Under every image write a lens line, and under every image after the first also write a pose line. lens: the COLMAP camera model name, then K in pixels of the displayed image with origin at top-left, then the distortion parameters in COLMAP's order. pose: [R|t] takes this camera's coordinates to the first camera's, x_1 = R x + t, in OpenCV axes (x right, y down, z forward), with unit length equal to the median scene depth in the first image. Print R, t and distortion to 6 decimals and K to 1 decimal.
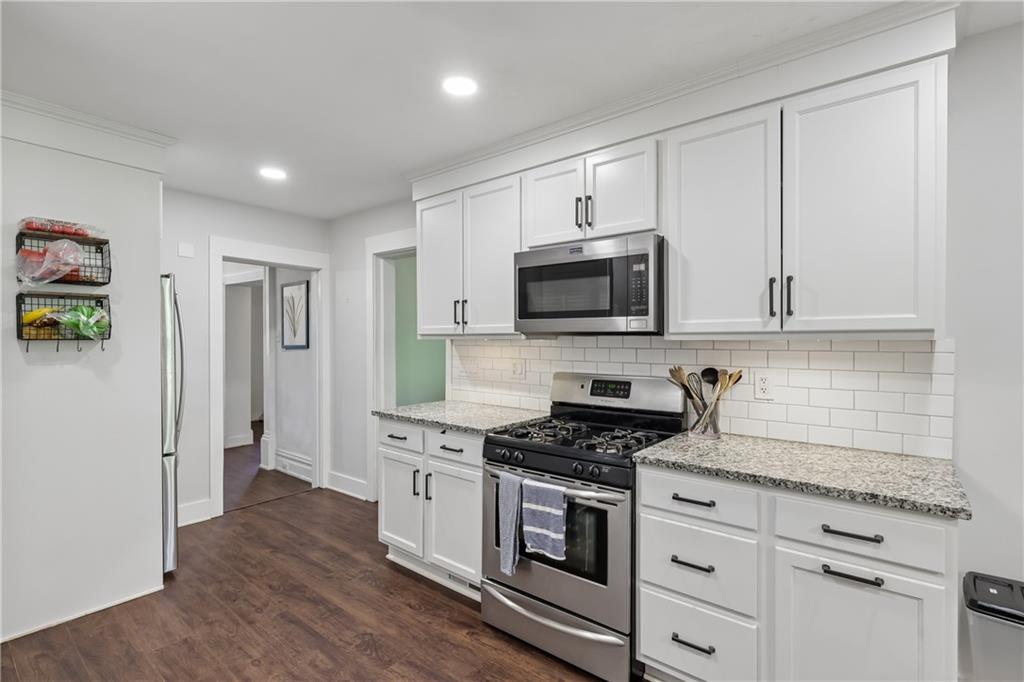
lens RADIAL K [[476.0, 0, 512.0], [0, 476.0, 341.0], [0, 0, 1]] dist [-0.001132, -0.000520]
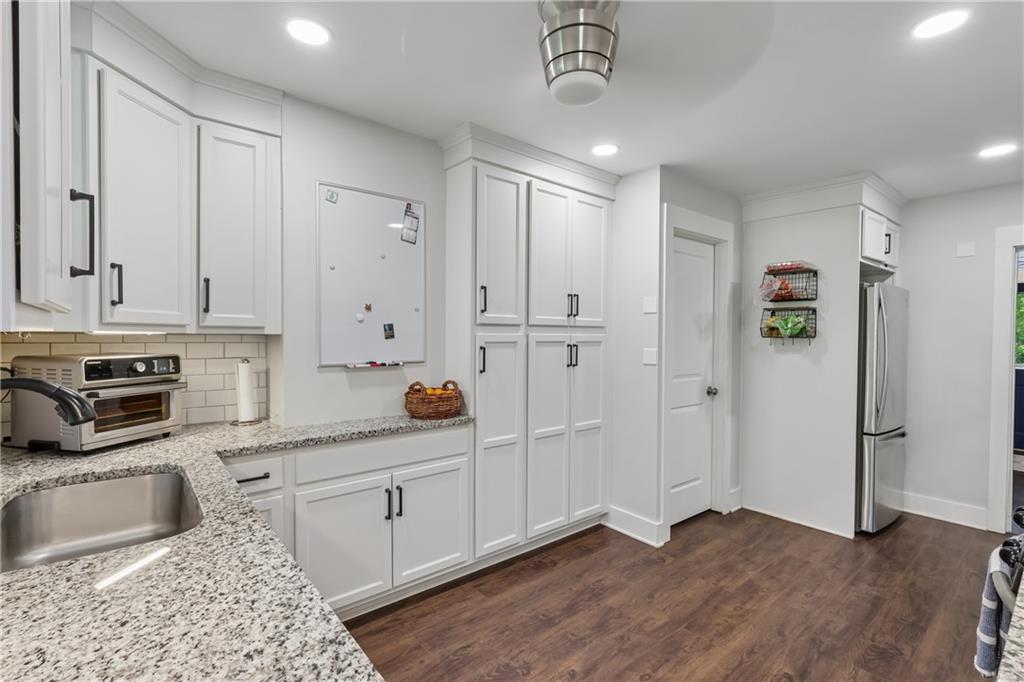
lens RADIAL K [[476.0, 0, 512.0], [0, 476.0, 341.0], [0, 0, 1]] dist [-0.001132, -0.000520]
pose [[-0.194422, 0.010246, -0.980864, 0.715666], [-0.013367, 0.999825, 0.013093, -0.000270], [0.980827, 0.015657, -0.194251, 0.396124]]
